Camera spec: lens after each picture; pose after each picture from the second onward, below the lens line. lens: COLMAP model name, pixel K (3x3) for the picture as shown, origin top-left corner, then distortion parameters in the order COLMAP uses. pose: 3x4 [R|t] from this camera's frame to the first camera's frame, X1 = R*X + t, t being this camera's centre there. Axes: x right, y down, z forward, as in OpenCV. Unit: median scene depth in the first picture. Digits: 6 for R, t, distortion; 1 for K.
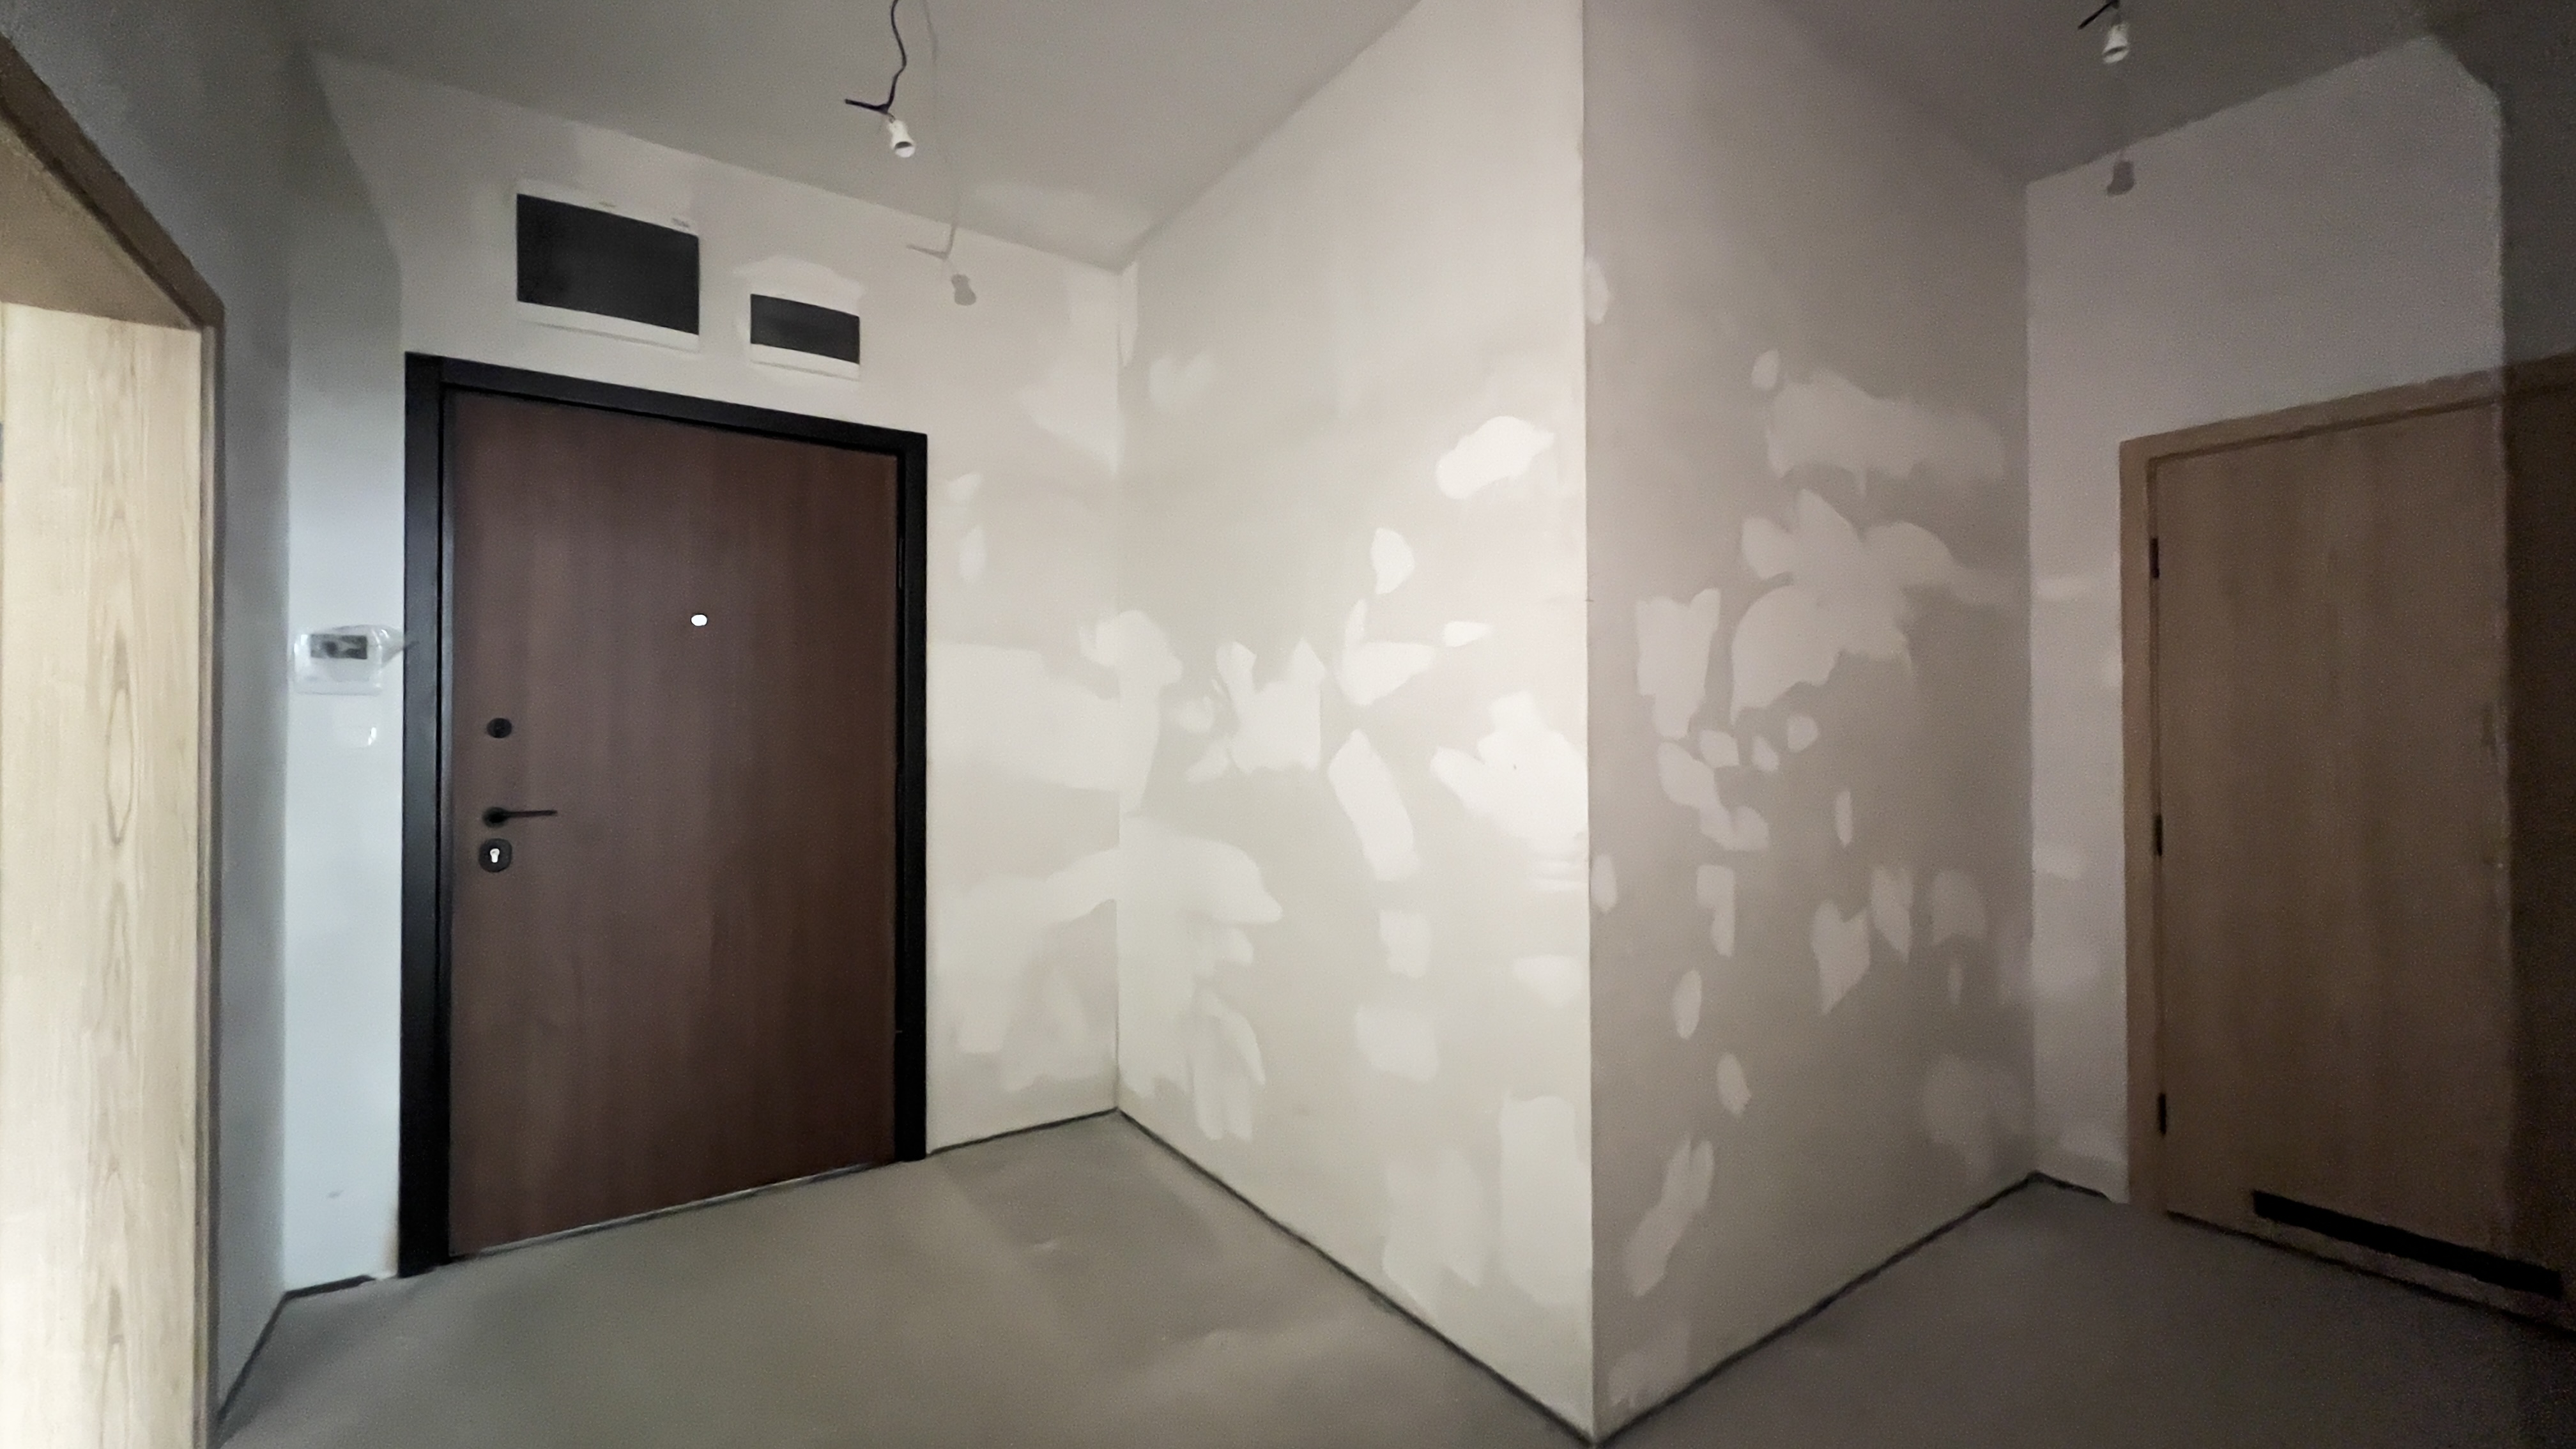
lens RADIAL K [[1018.2, 0, 1288.0], [0, 1018.2, 724.5], [0, 0, 1]] dist [-0.000722, -0.000052]
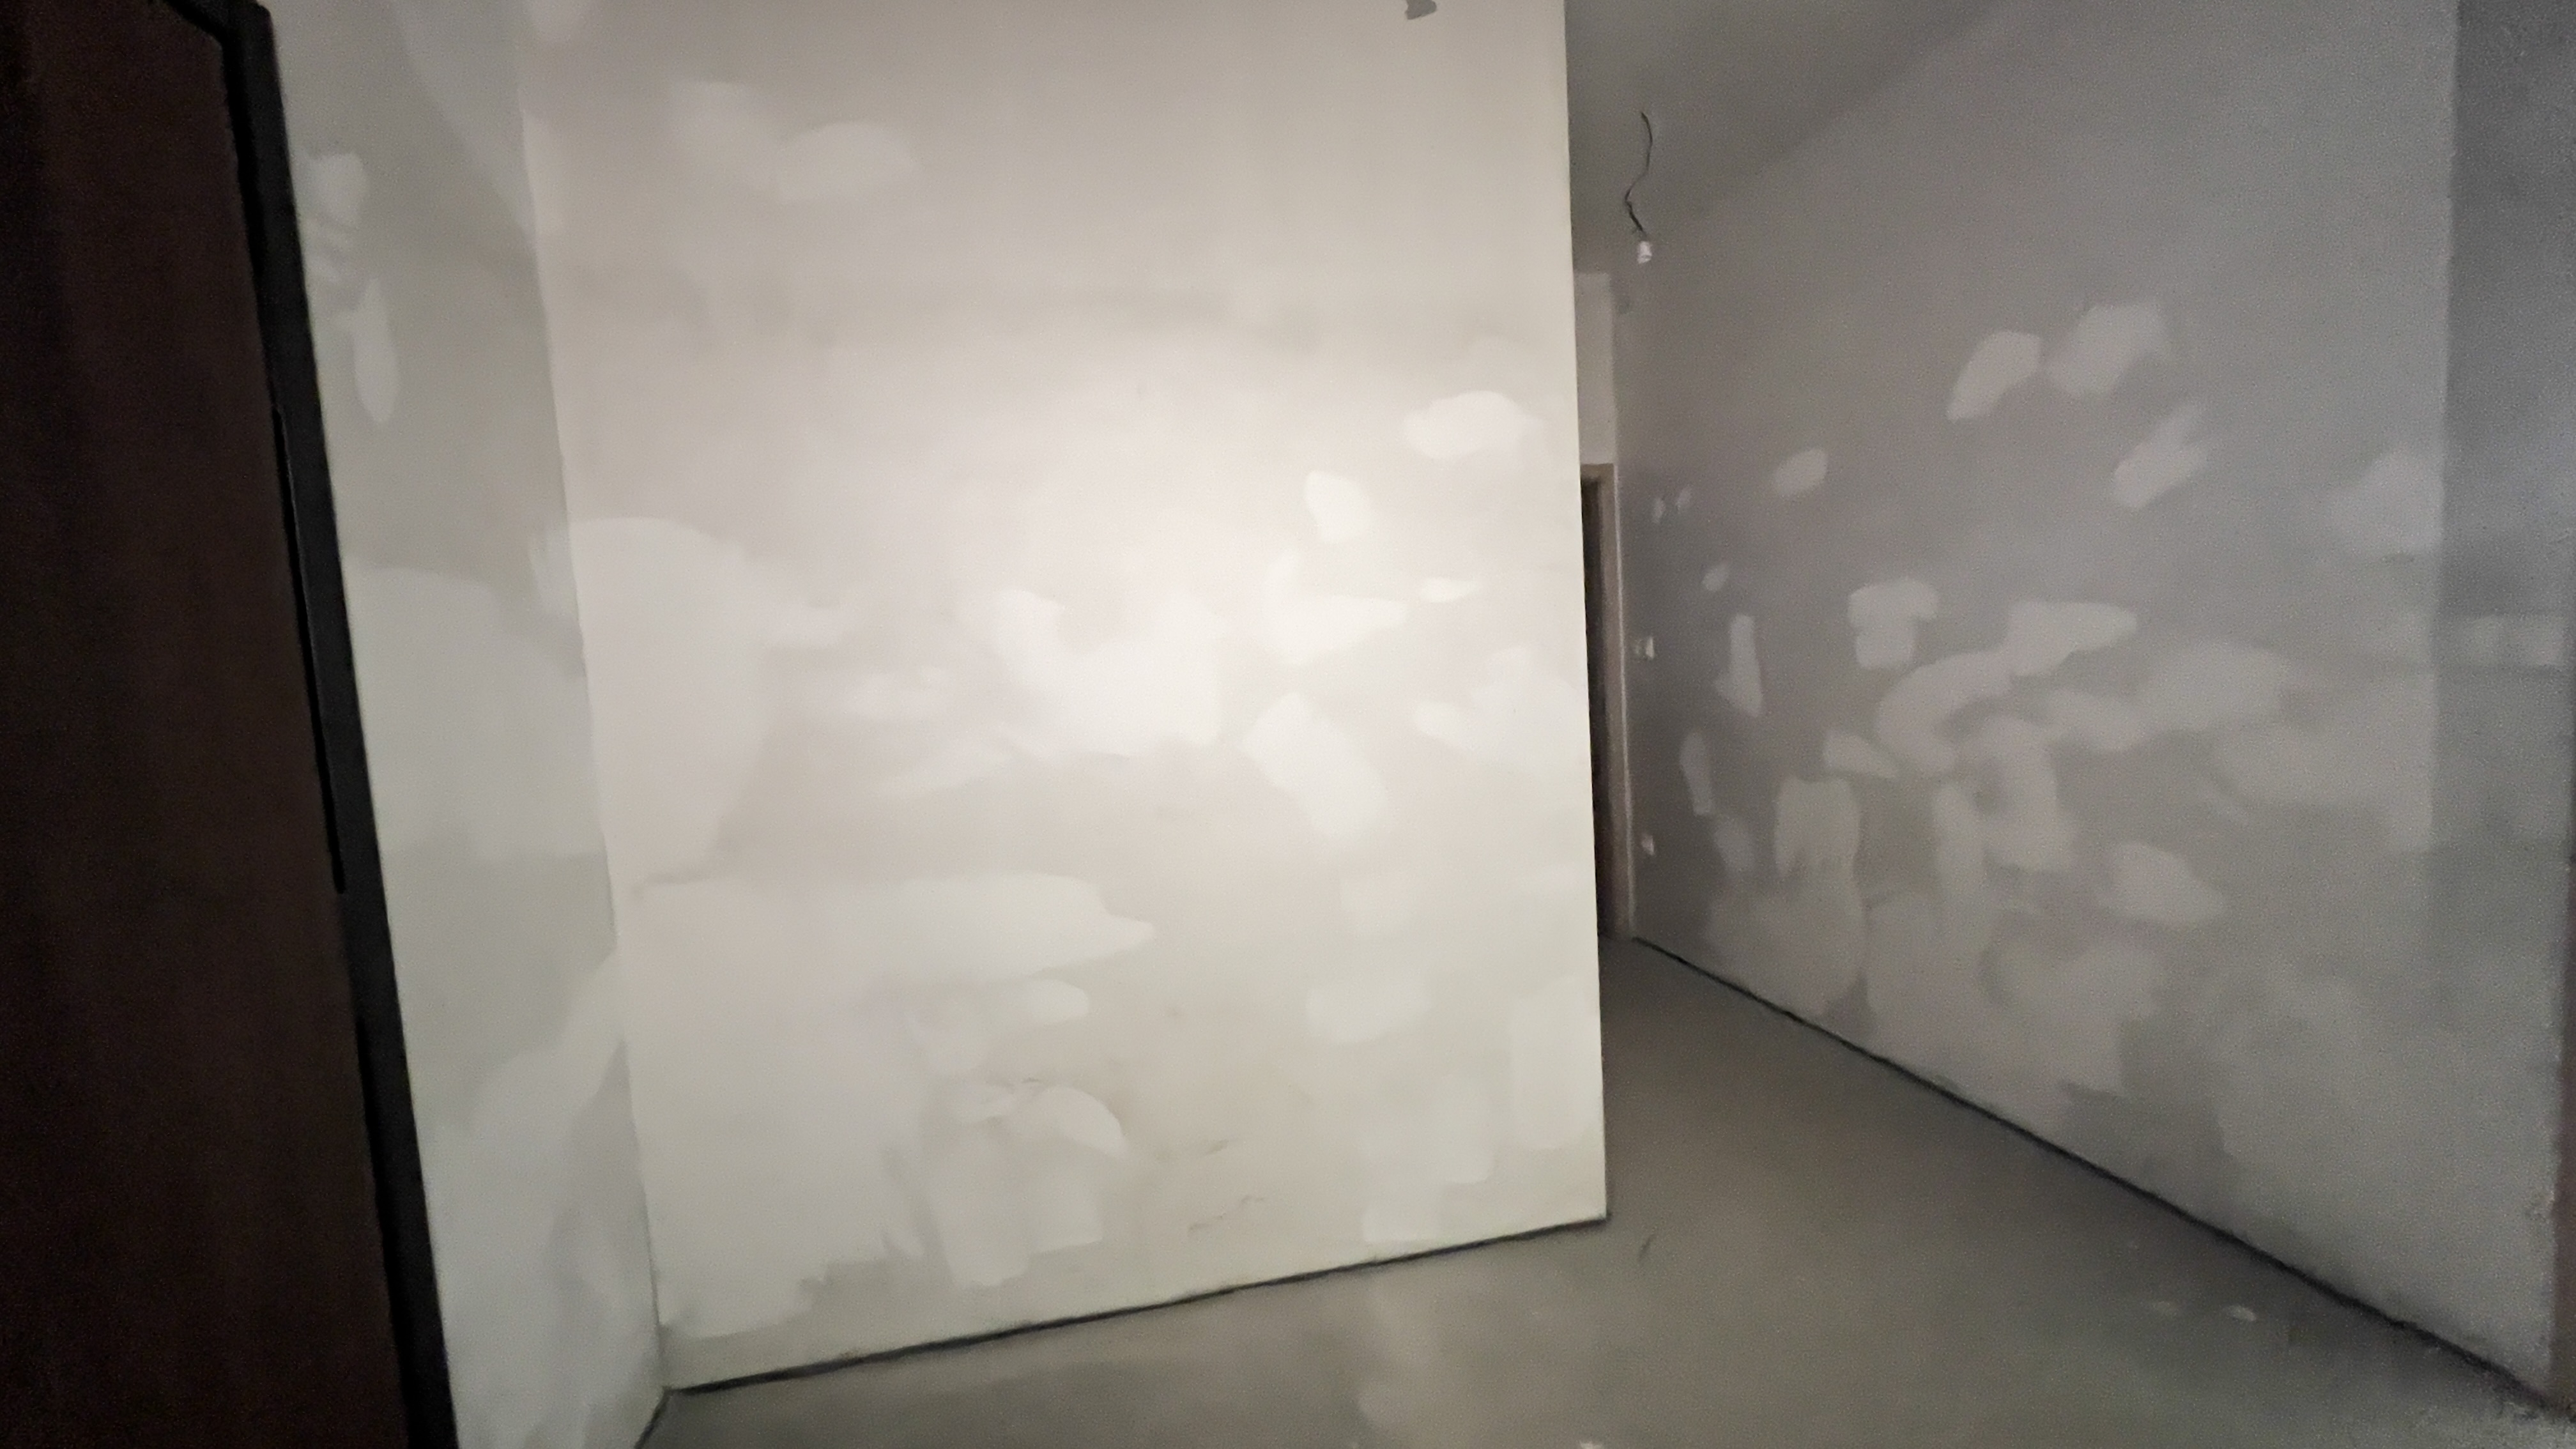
lens RADIAL K [[1028.7, 0, 1288.0], [0, 1028.7, 724.5], [0, 0, 1]] dist [0.000346, -0.000008]
pose [[0.383800, -0.095374, 0.918478, -0.693091], [0.045414, 0.995398, 0.084384, -0.039471], [-0.922299, 0.009326, 0.386365, 0.589674]]
